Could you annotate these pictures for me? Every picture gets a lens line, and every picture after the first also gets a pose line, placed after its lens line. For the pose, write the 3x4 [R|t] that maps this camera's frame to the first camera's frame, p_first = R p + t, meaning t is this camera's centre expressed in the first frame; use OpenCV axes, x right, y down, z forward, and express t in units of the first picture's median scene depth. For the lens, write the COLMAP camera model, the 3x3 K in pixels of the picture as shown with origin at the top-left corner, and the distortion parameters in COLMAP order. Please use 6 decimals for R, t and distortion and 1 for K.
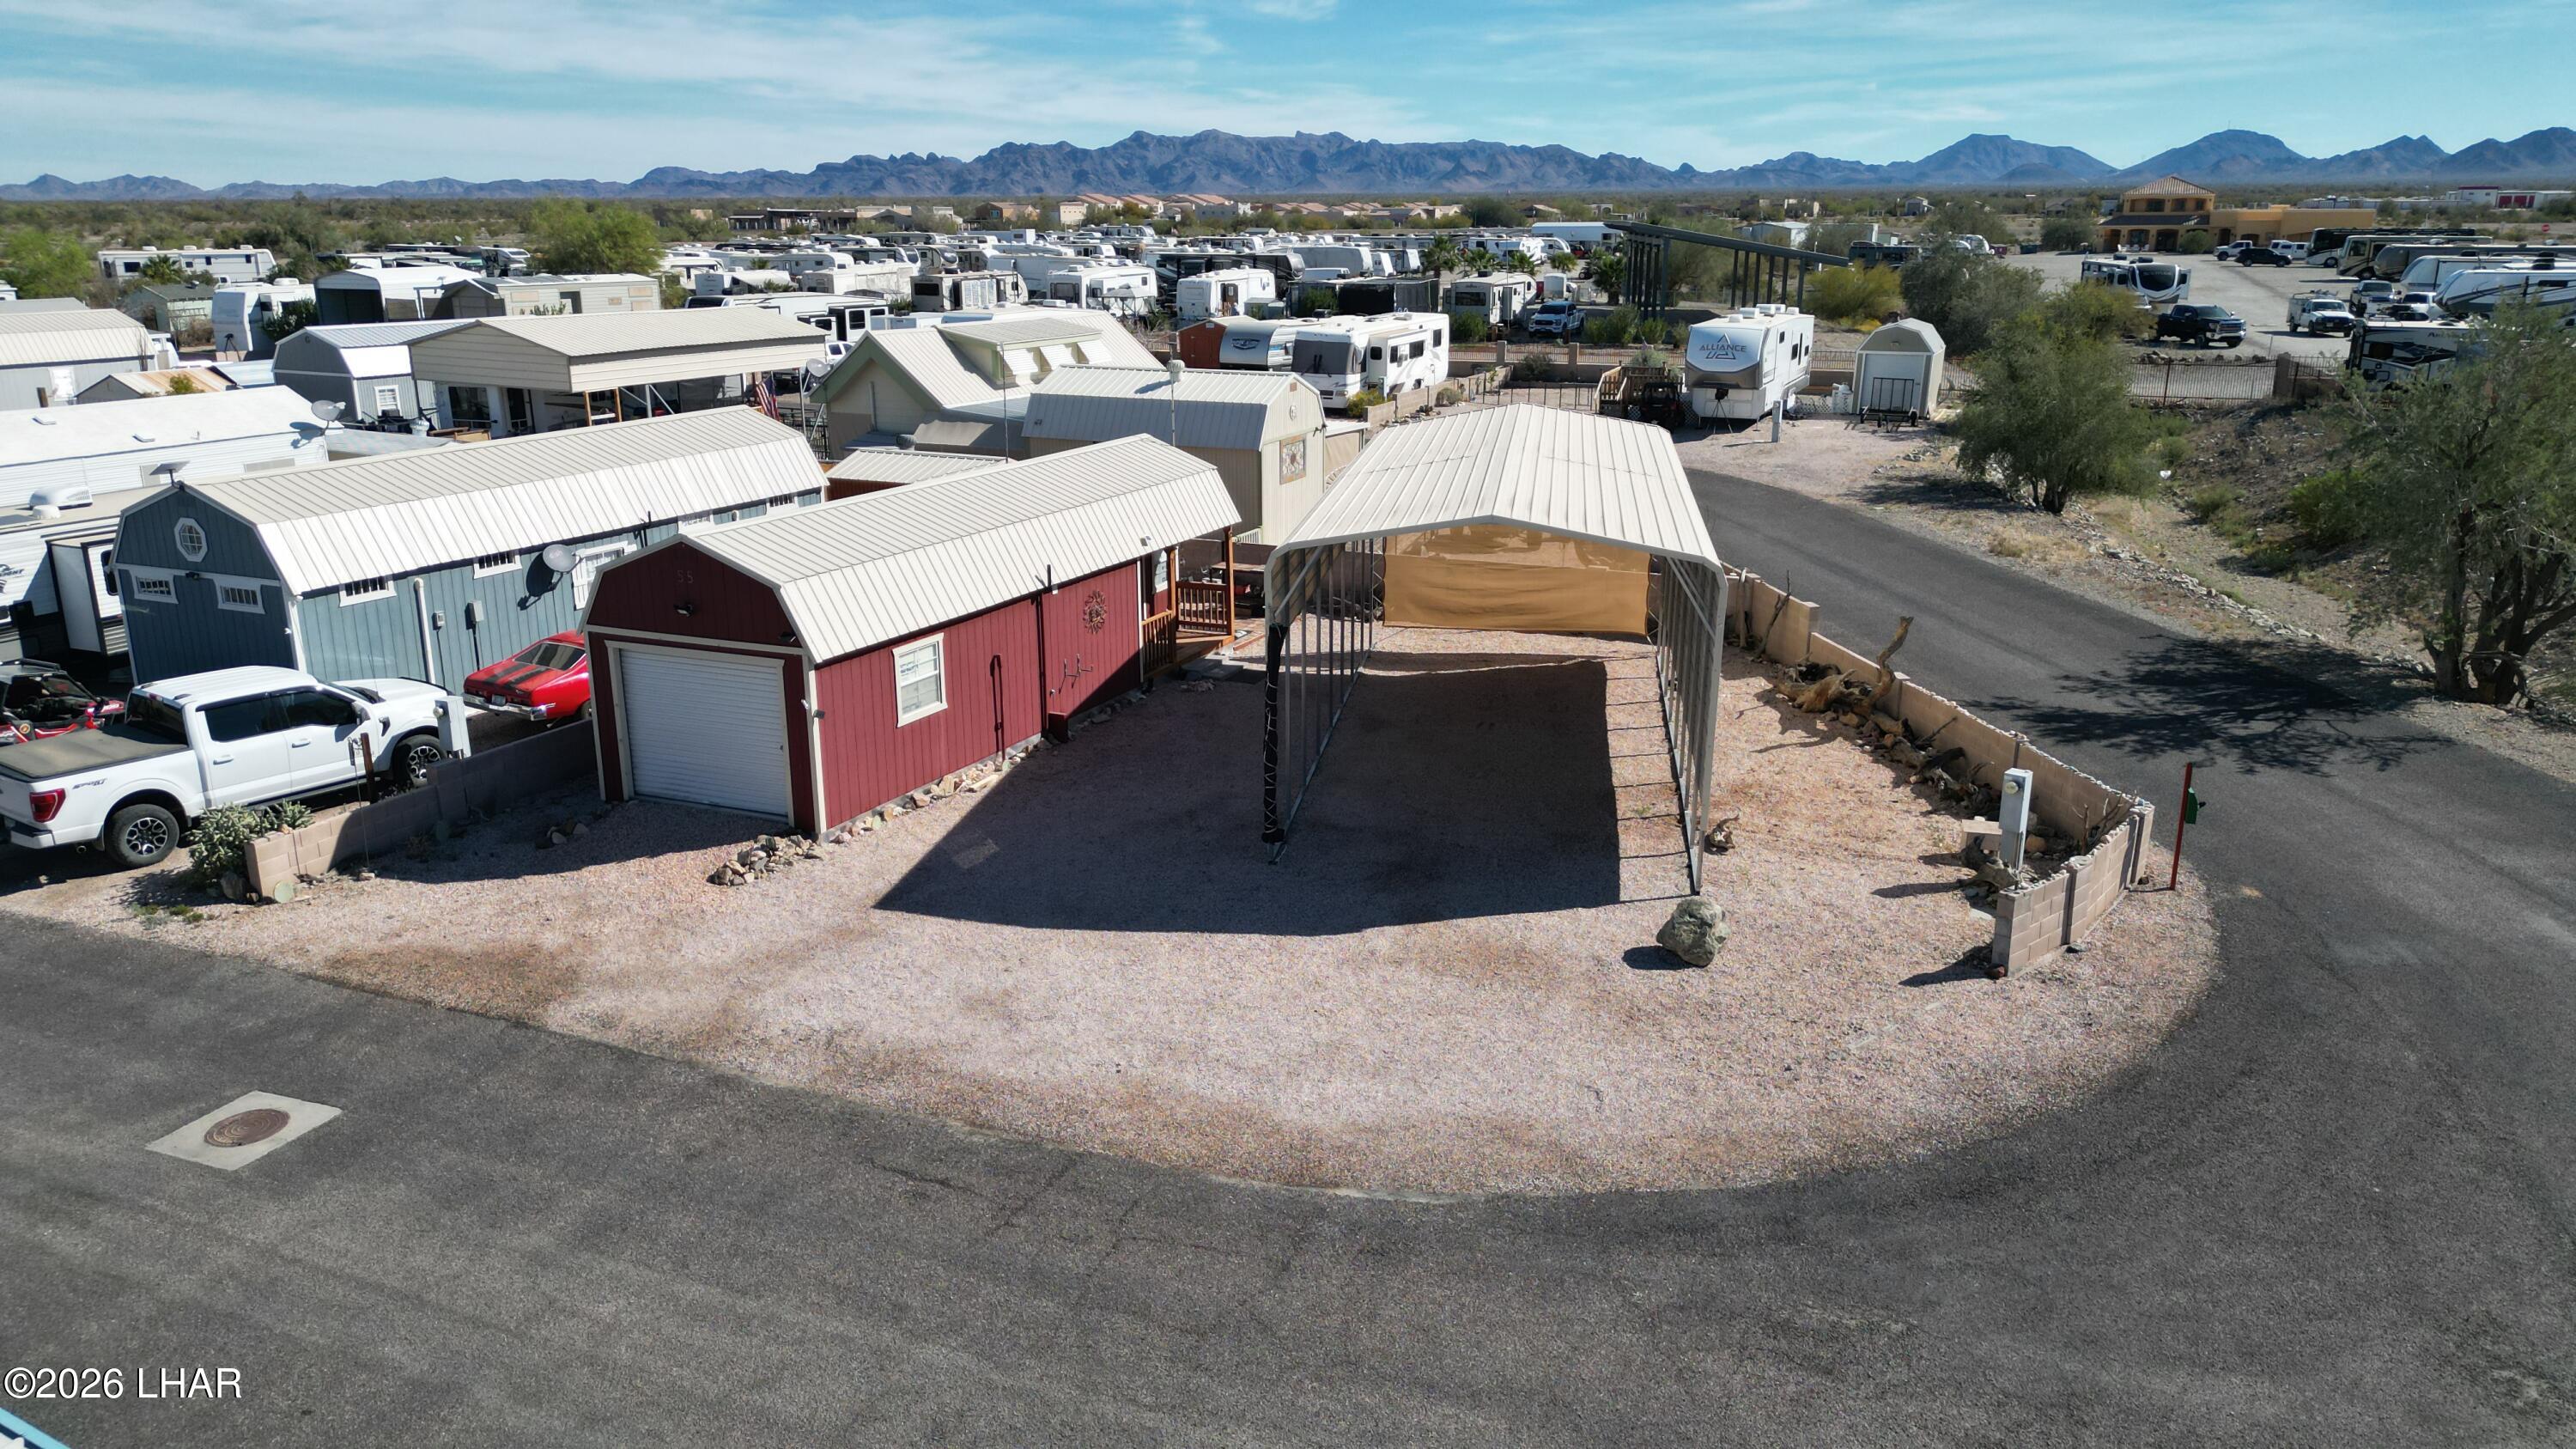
lens RADIAL K [[1803.5, 0, 1299.3], [0, 1803.5, 711.8], [0, 0, 1]] dist [0.066625, -0.064256]
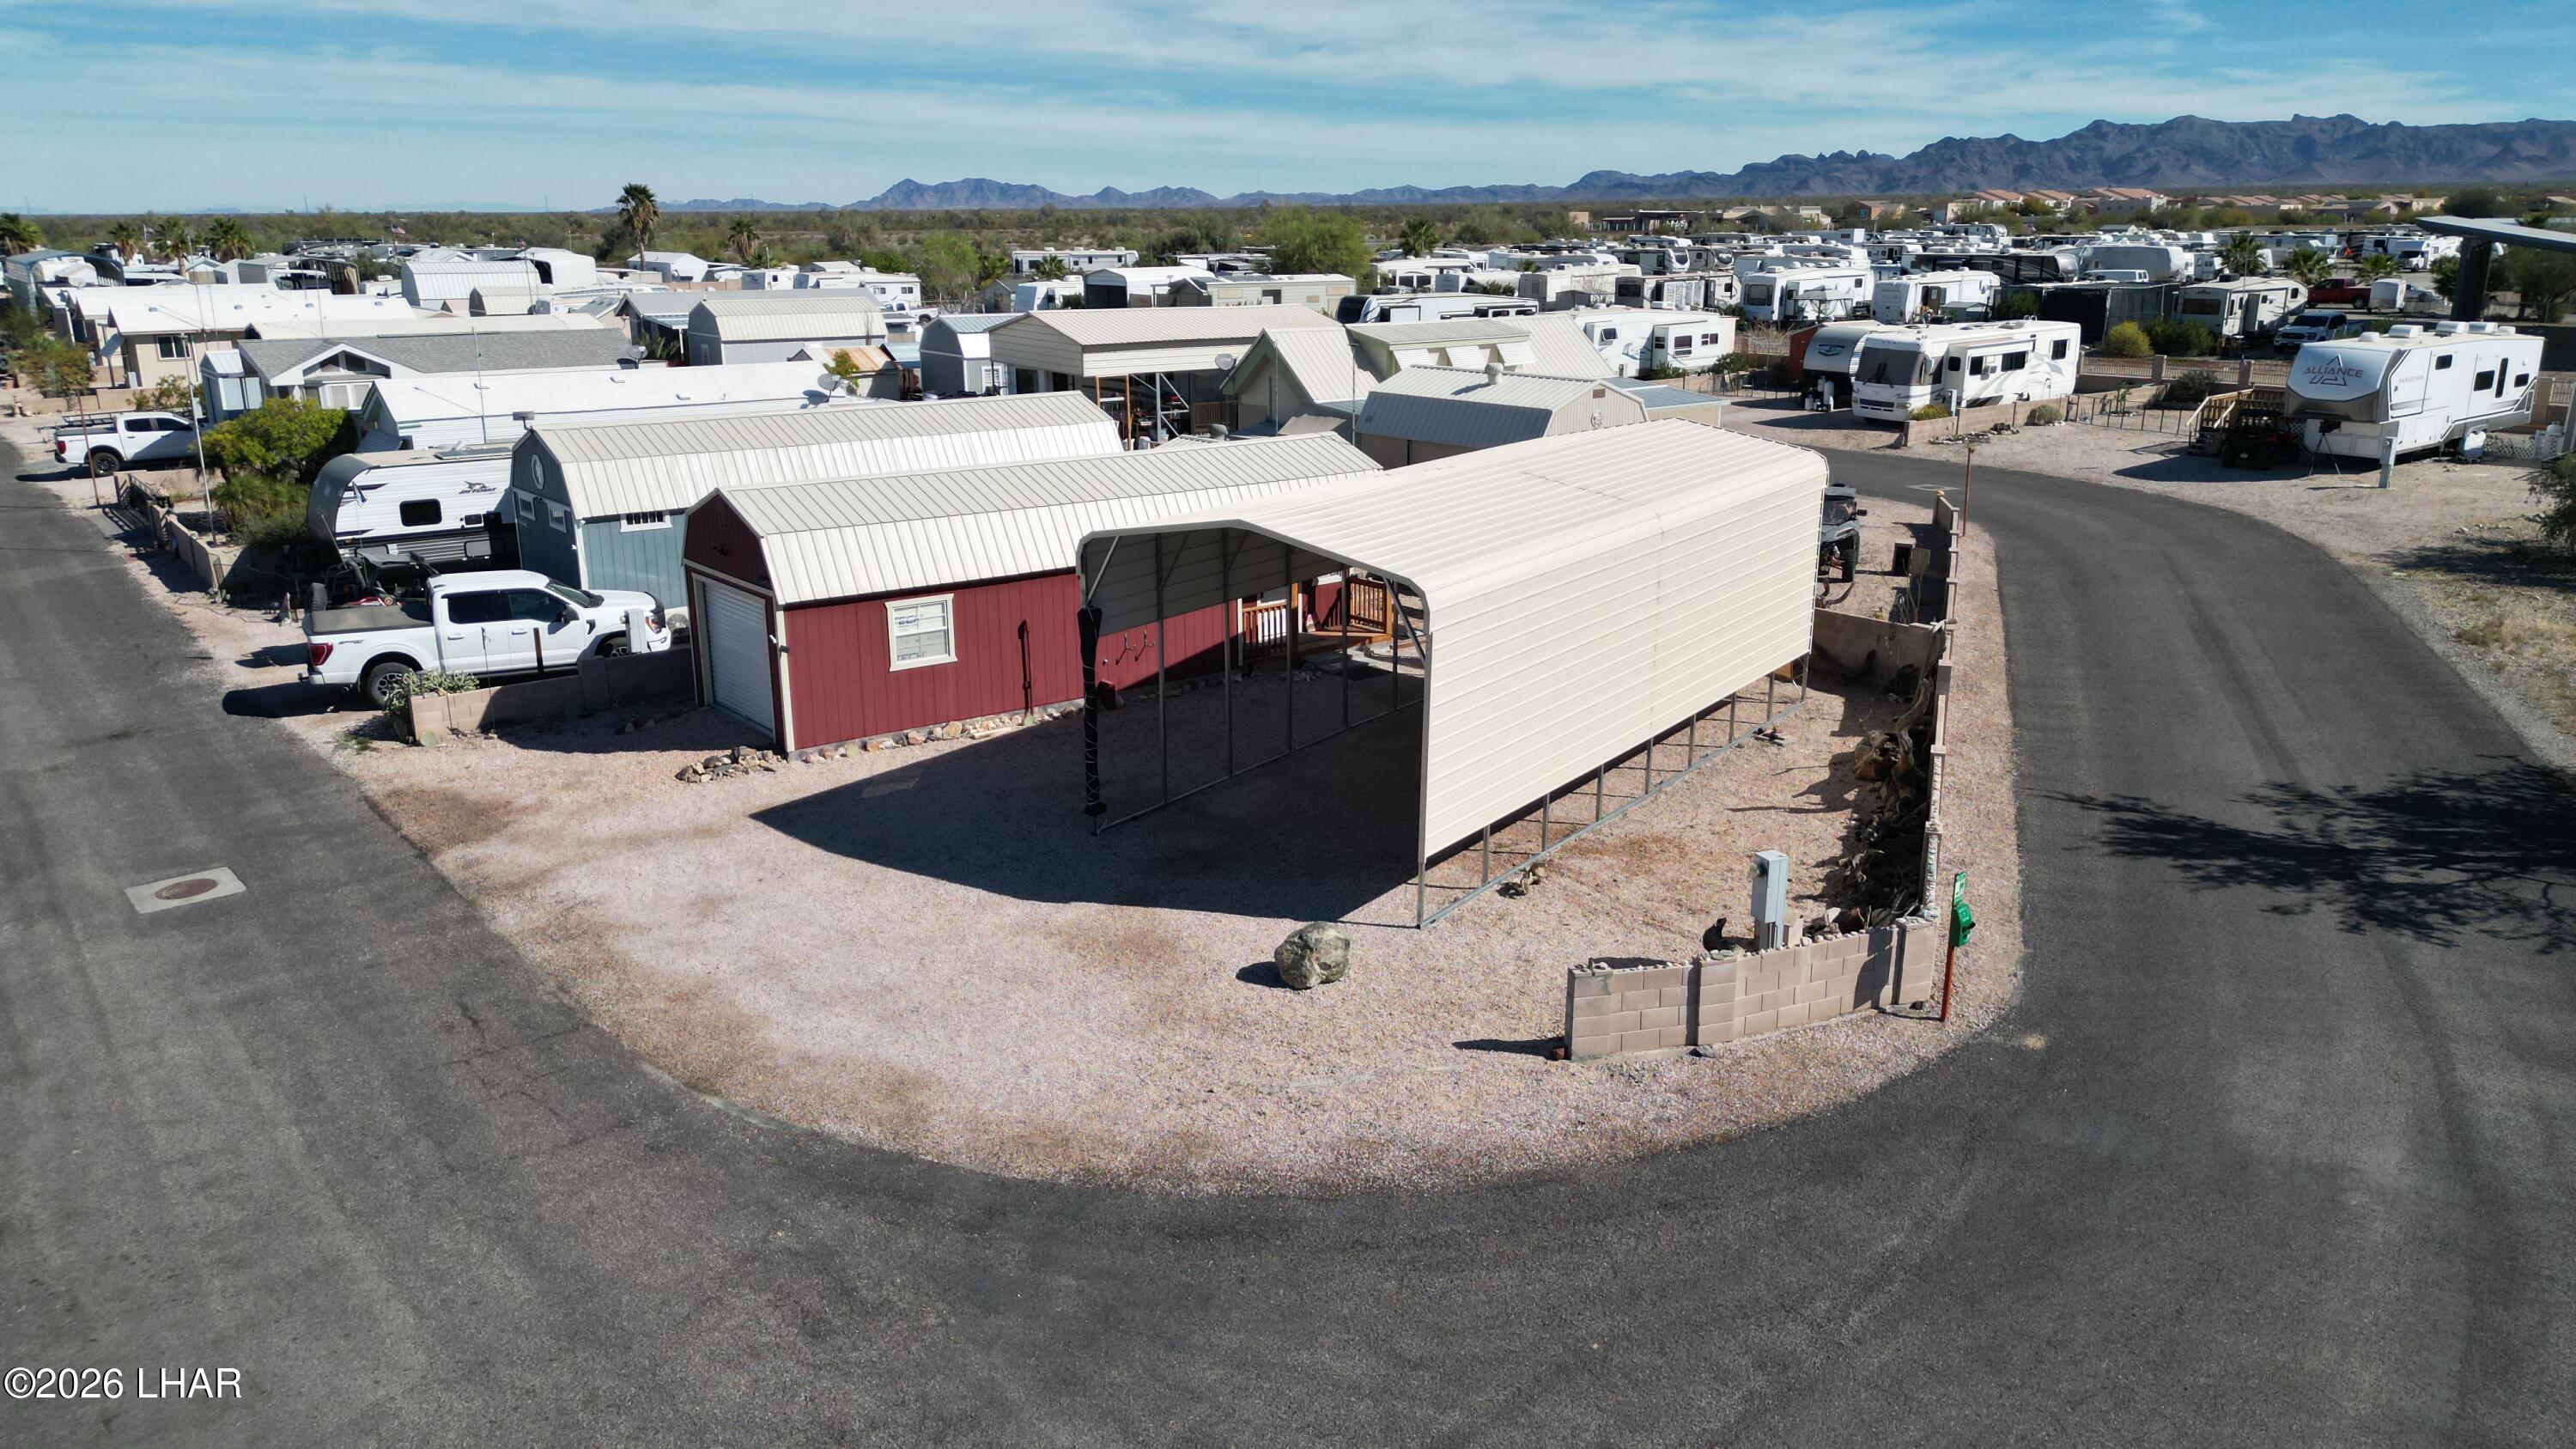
lens RADIAL K [[1803.5, 0, 1299.3], [0, 1803.5, 711.8], [0, 0, 1]] dist [0.066625, -0.064256]
pose [[0.886687, 0.120650, -0.446351, 0.541101], [-0.120615, 0.992287, 0.028614, -0.031130], [0.446361, 0.028464, 0.894400, 0.103009]]
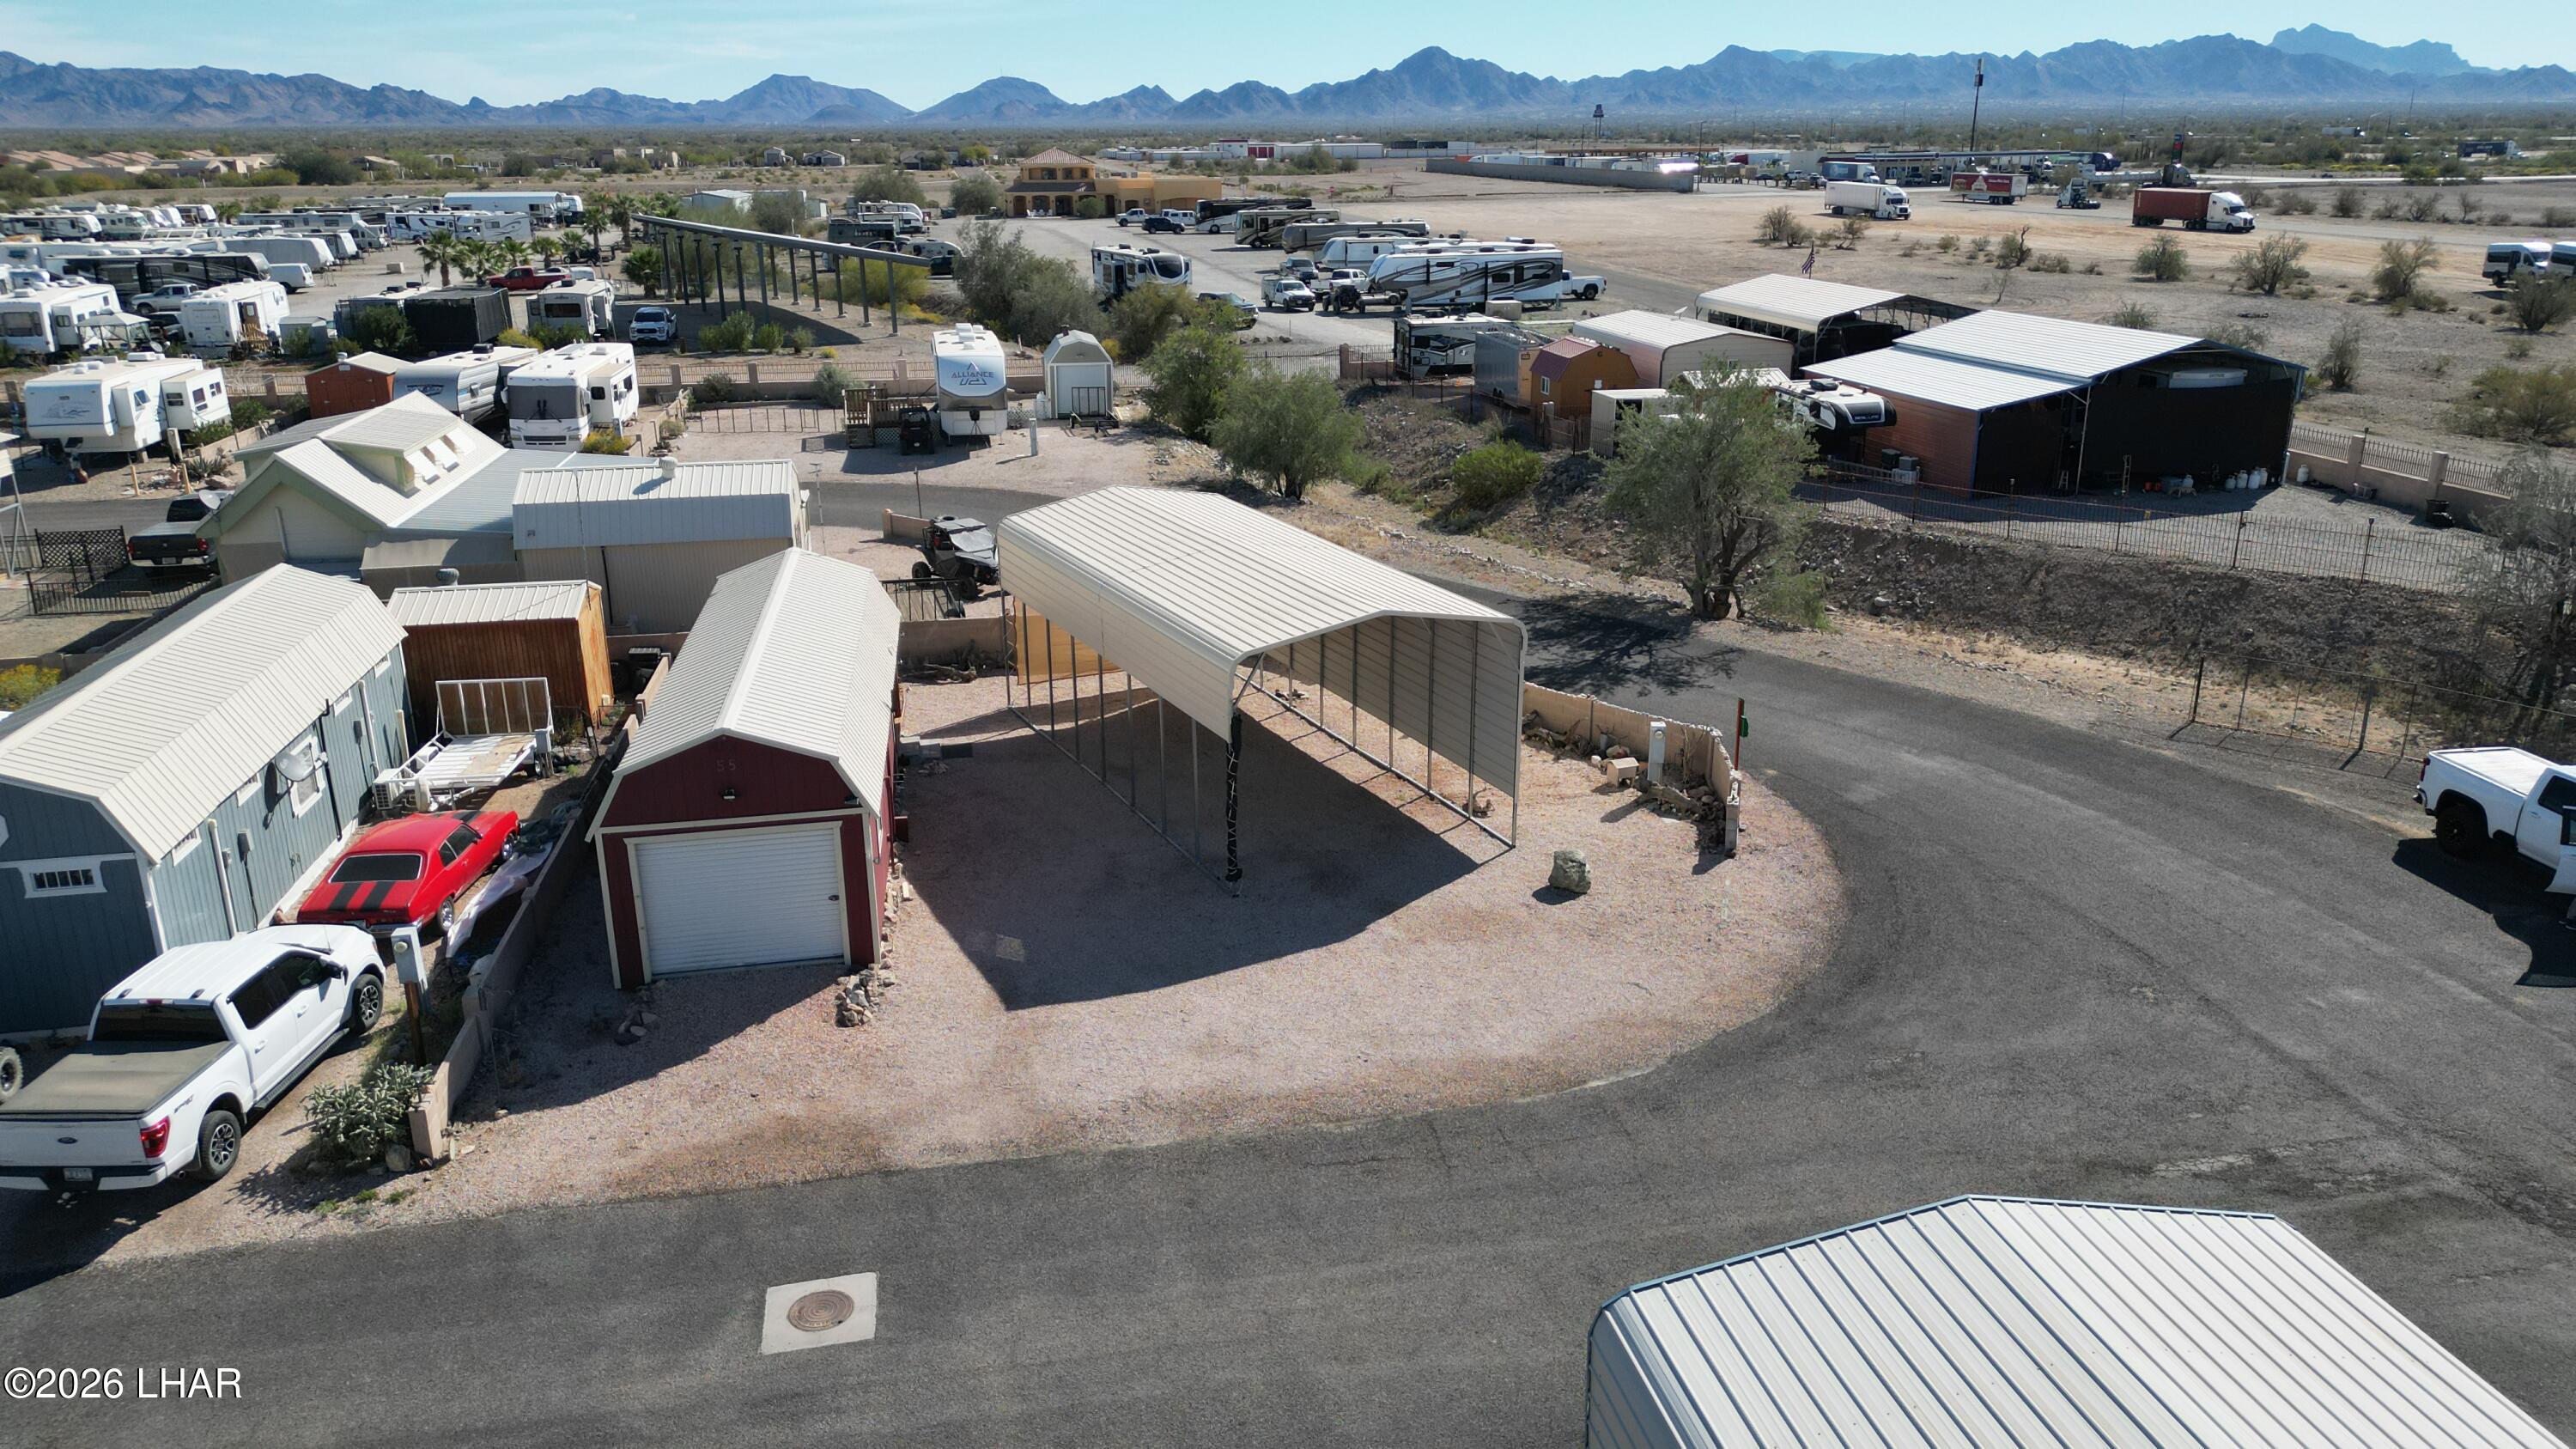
lens RADIAL K [[1773.7, 0, 1289.6], [0, 1773.7, 780.0], [0, 0, 1]] dist [0.097512, -0.099337]
pose [[0.824836, -0.196197, 0.530237, -0.620173], [0.159812, 0.980519, 0.114205, -0.132309], [-0.542315, -0.009462, 0.840122, -0.081086]]
